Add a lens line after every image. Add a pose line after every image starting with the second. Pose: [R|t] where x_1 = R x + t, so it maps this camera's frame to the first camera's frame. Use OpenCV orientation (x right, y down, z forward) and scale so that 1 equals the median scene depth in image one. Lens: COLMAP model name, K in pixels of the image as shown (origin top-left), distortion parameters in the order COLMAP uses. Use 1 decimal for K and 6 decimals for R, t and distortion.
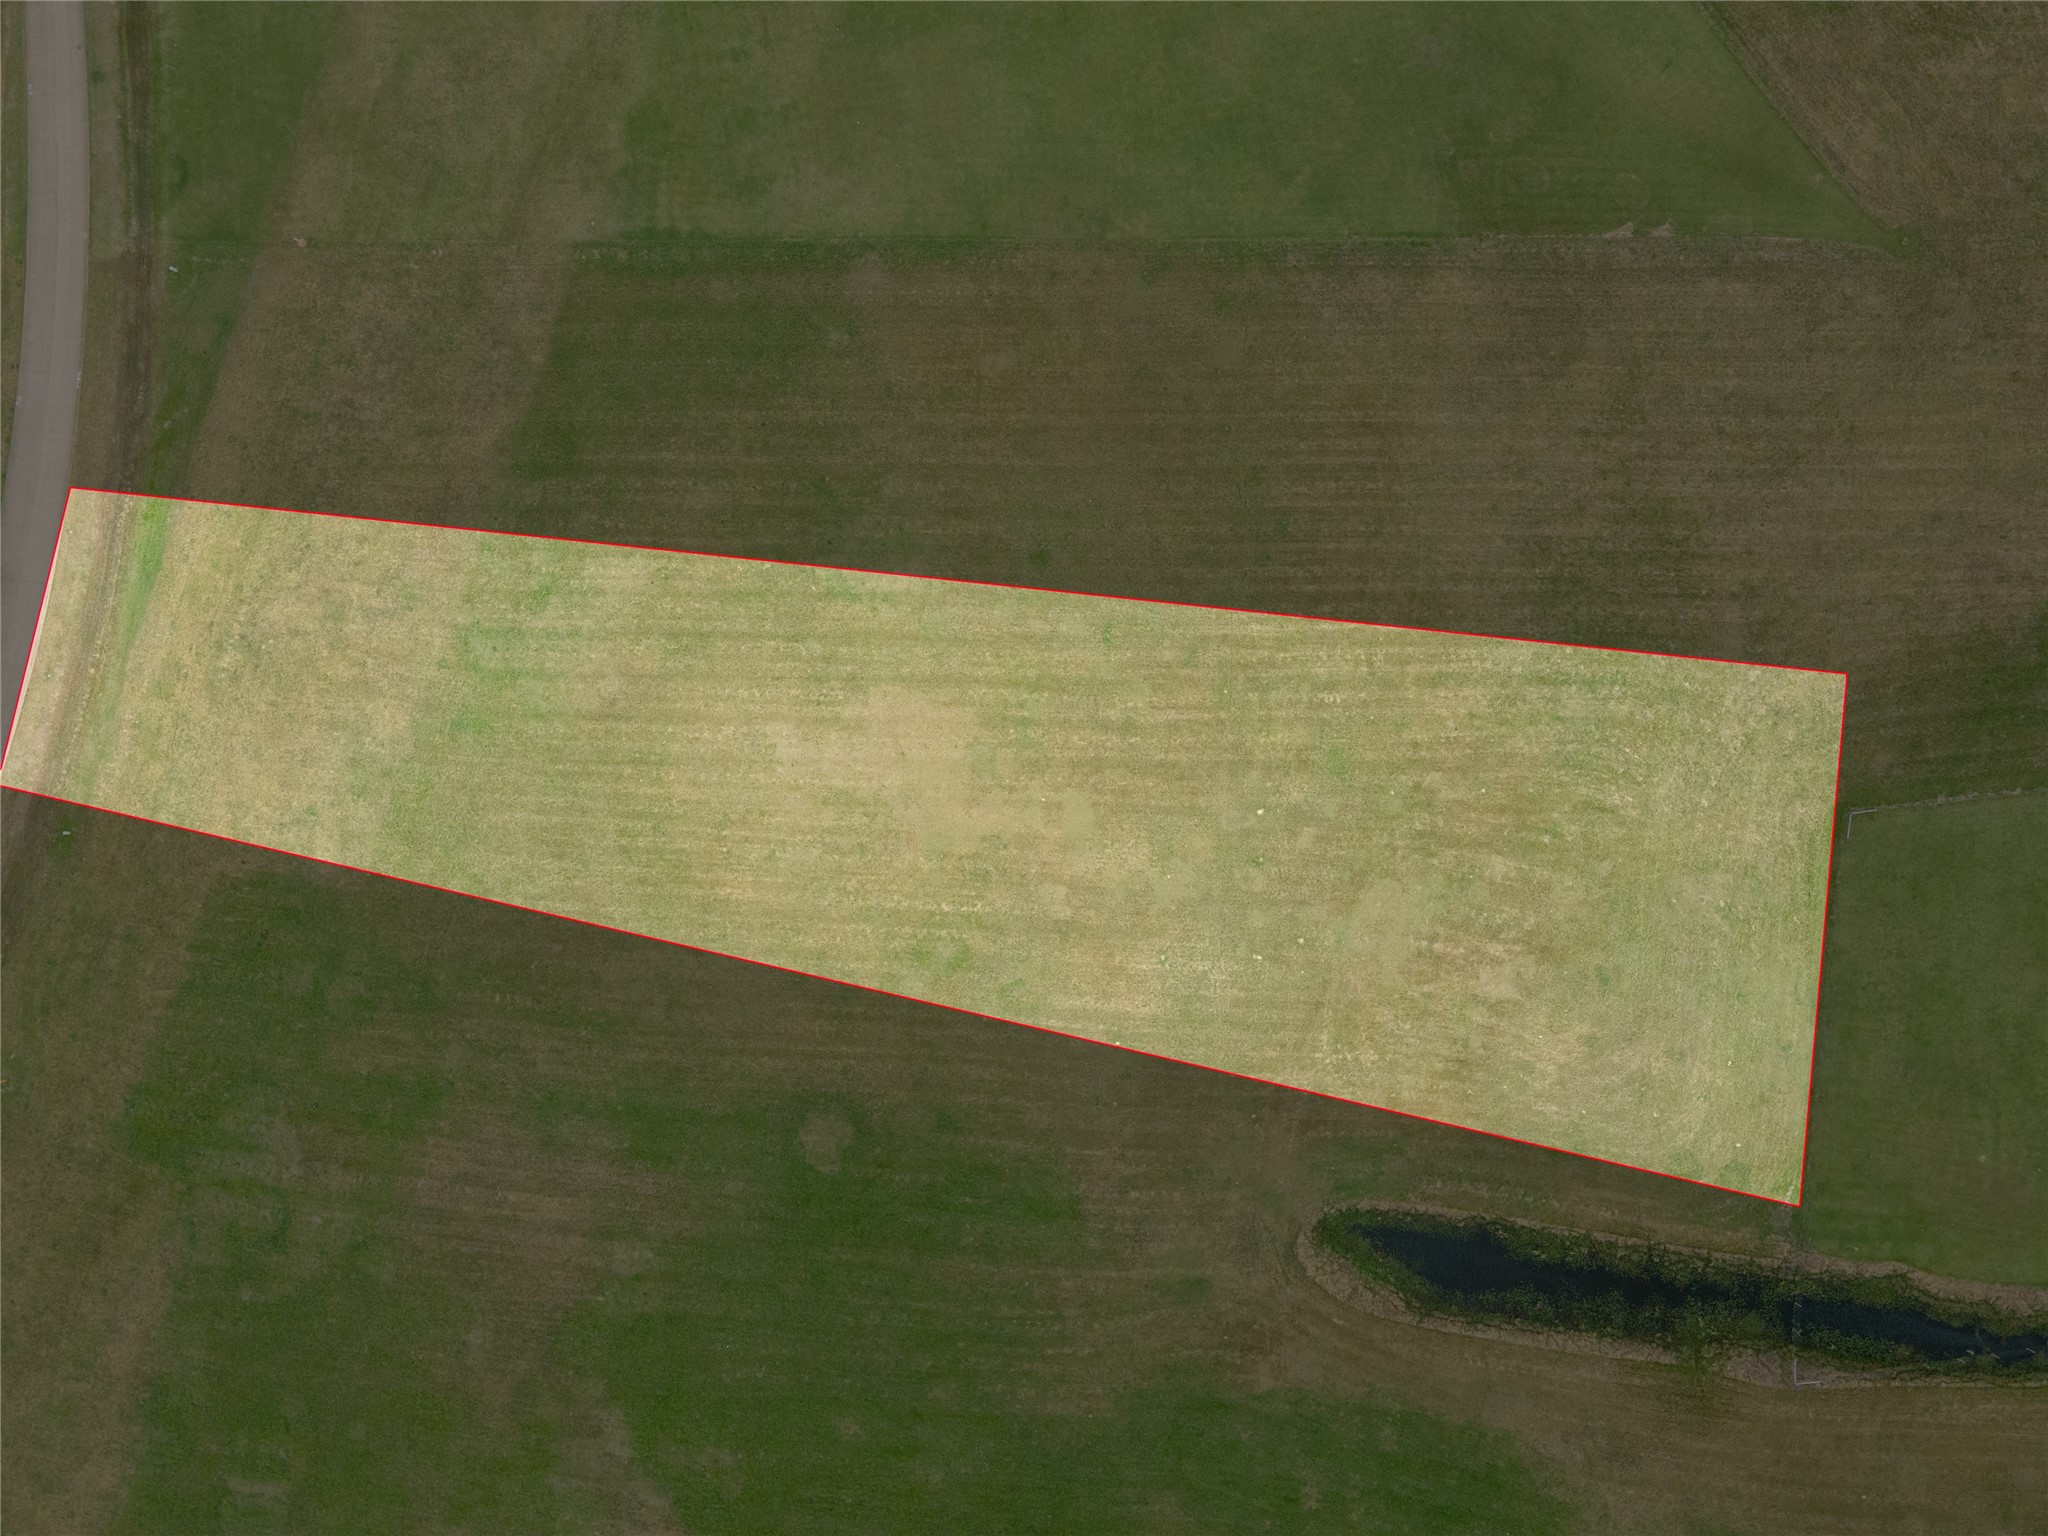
lens RADIAL K [[1495.1, 0, 1031.9], [0, 1495.1, 769.9], [0, 0, 1]] dist [0.025214, 0.041132]
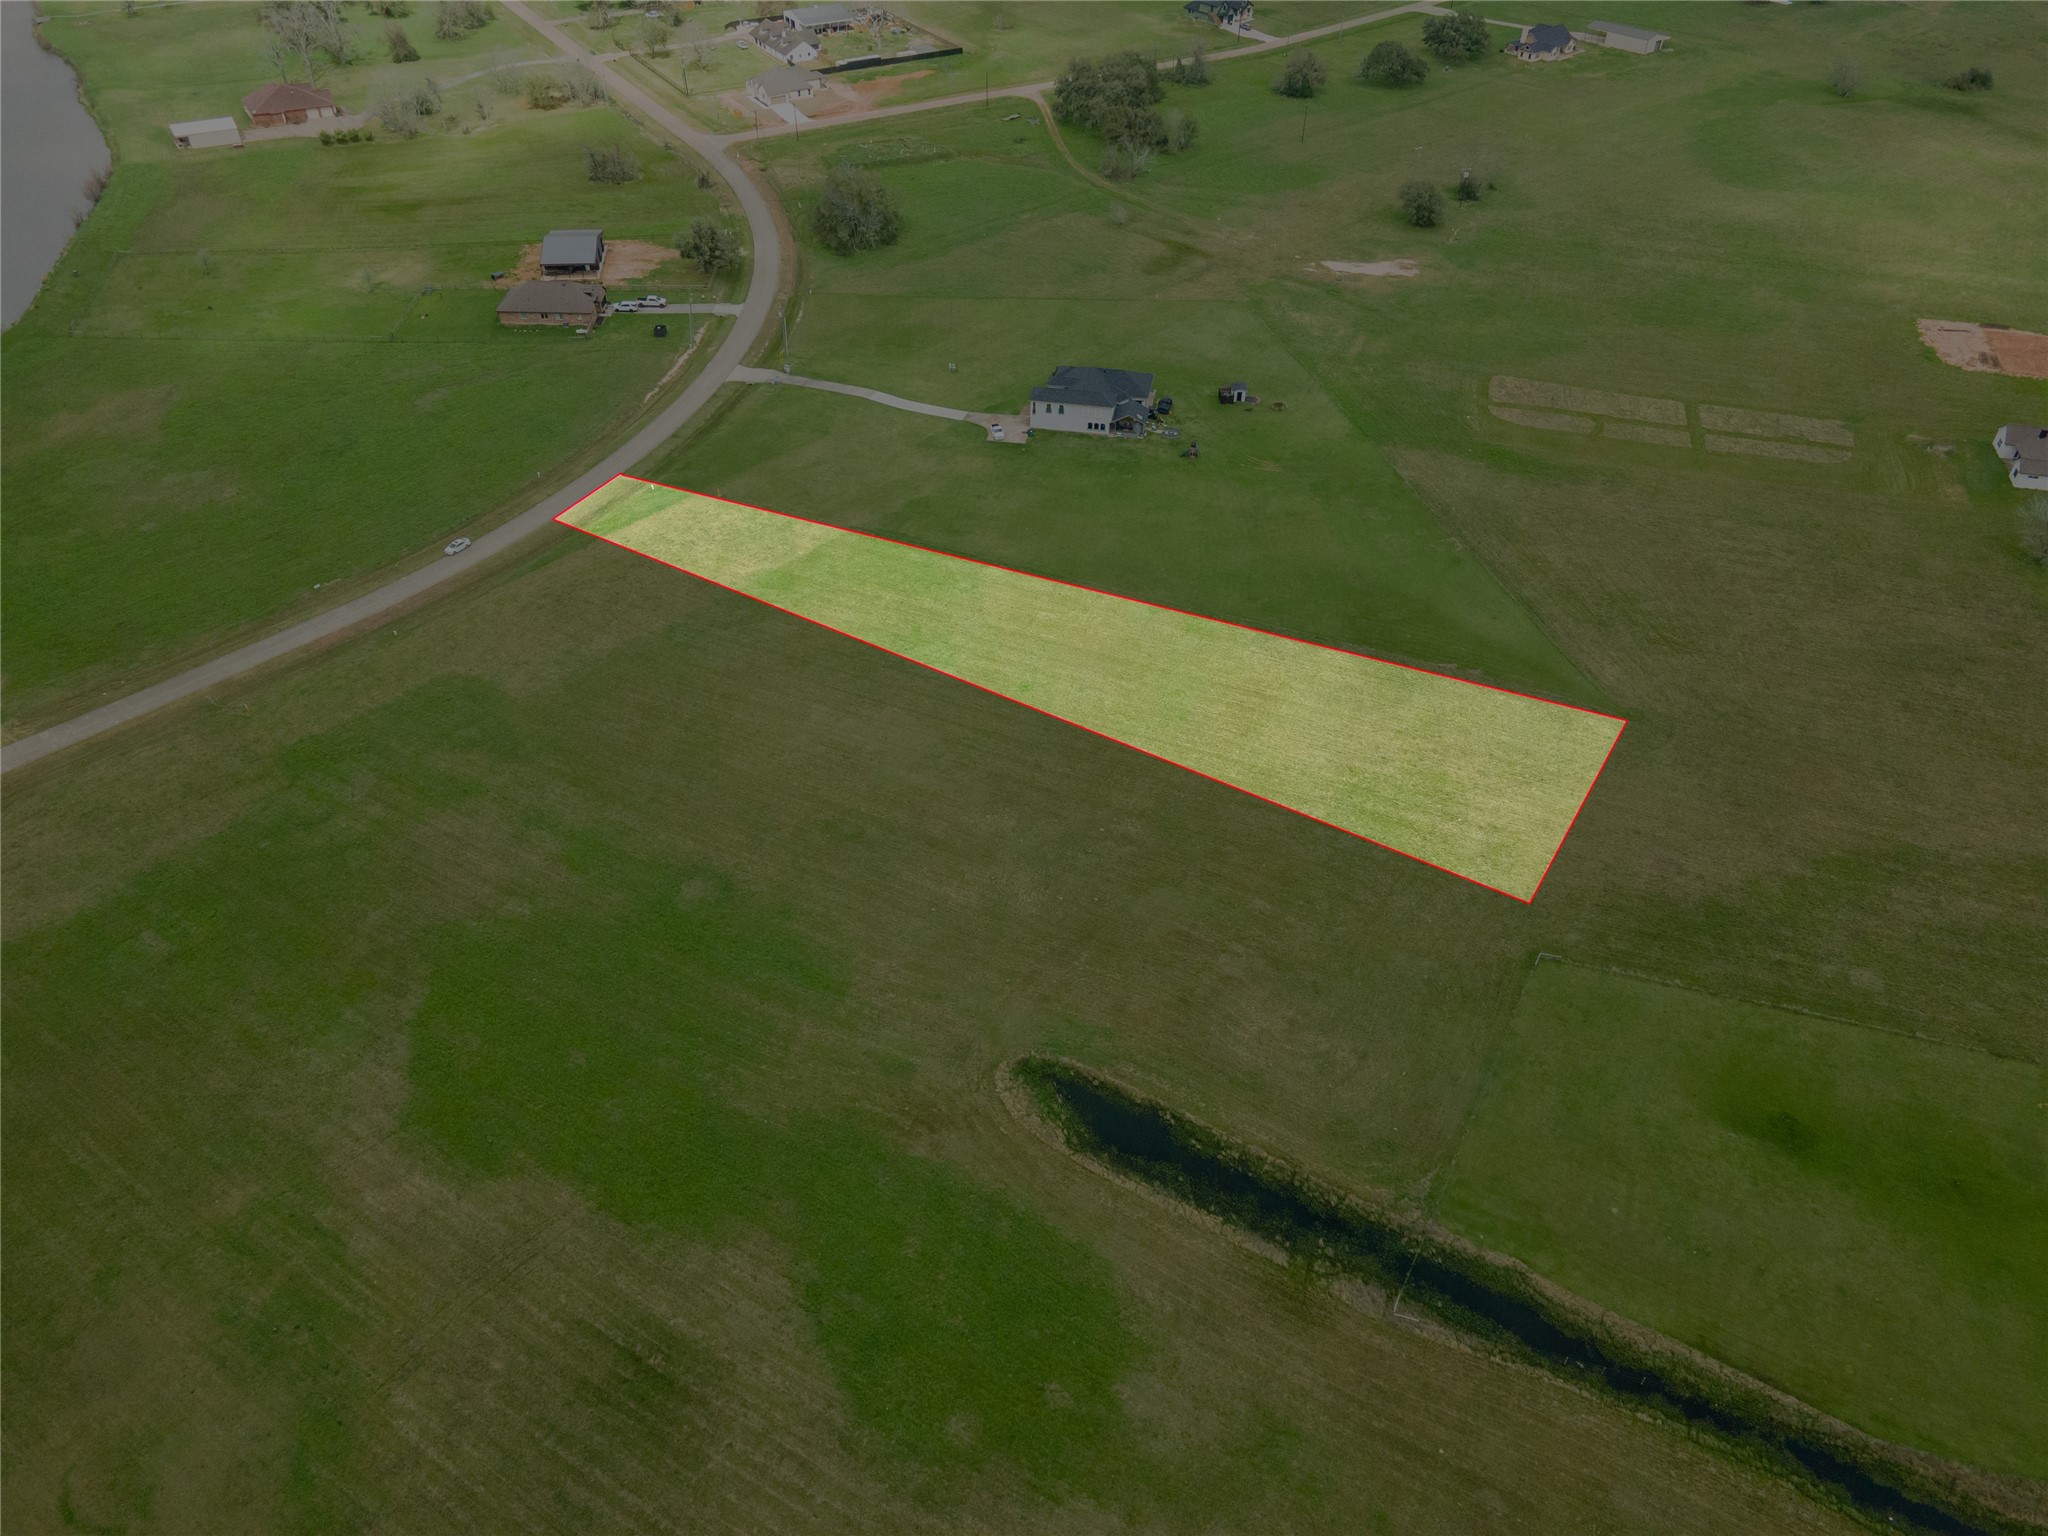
lens RADIAL K [[1495.1, 0, 1020.6], [0, 1495.1, 768.2], [0, 0, 1]] dist [0.025214, 0.041132]
pose [[0.919734, 0.261406, -0.292841, 0.467576], [-0.392389, 0.591443, -0.704433, 0.979497], [-0.010944, 0.762799, 0.646543, 0.082100]]
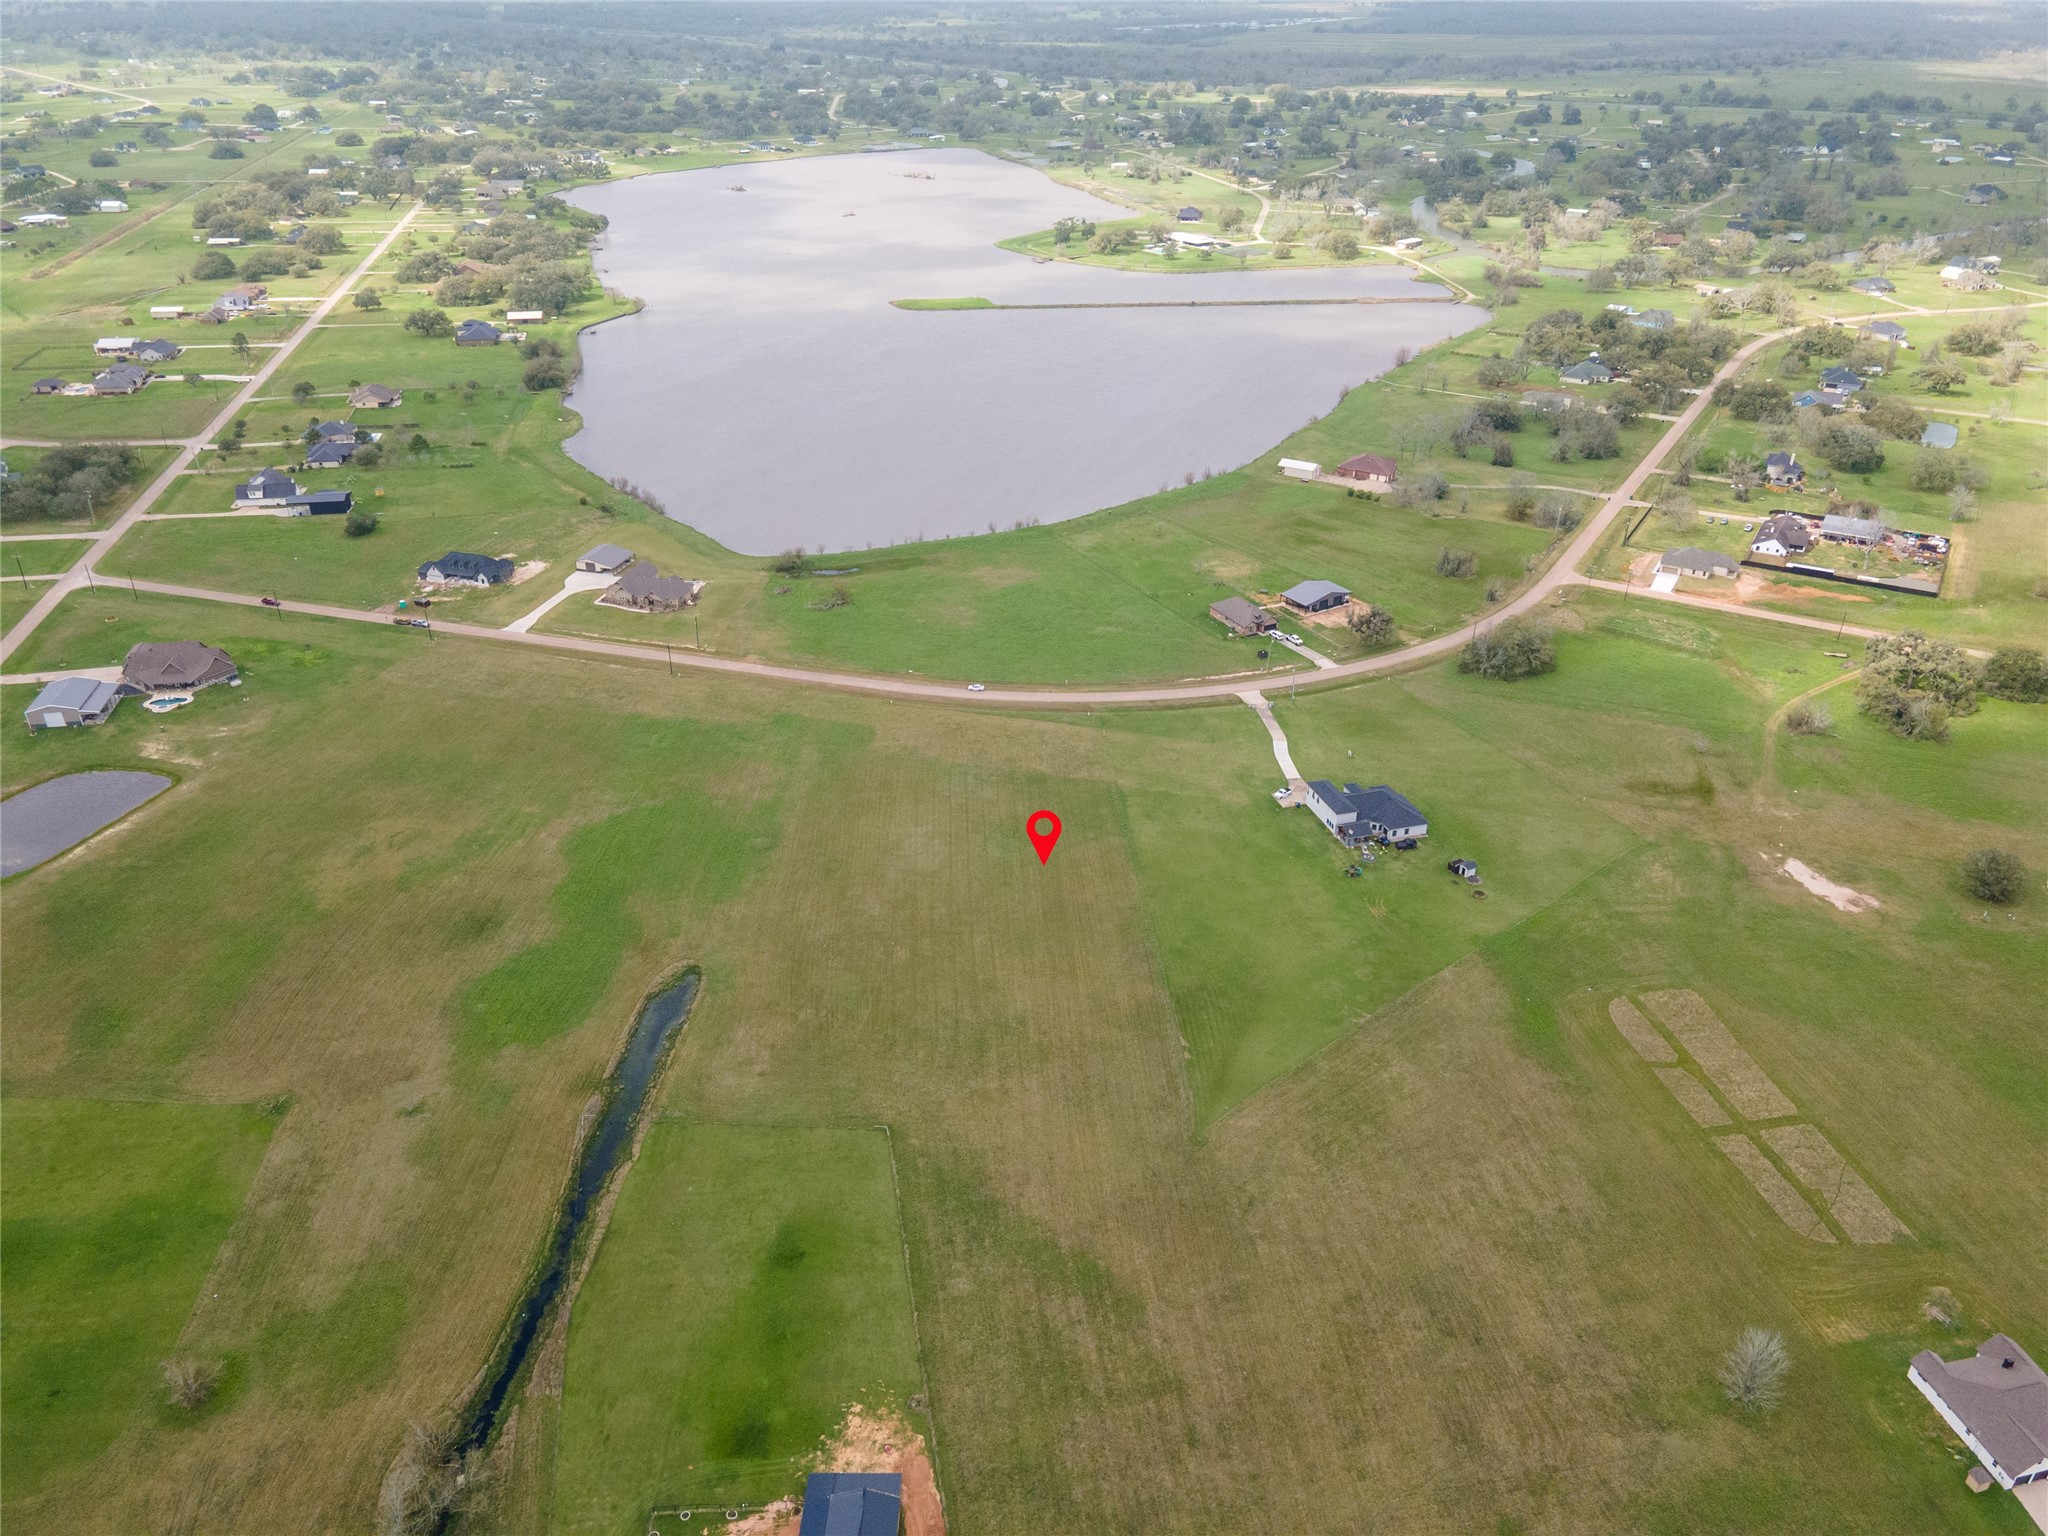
lens RADIAL K [[1495.1, 0, 1018.4], [0, 1495.1, 769.8], [0, 0, 1]] dist [0.025214, 0.041132]
pose [[0.059312, 0.484691, -0.872672, 1.925923], [-0.998228, 0.033075, -0.049475, -0.054934], [0.004883, 0.874060, 0.485794, -0.267368]]
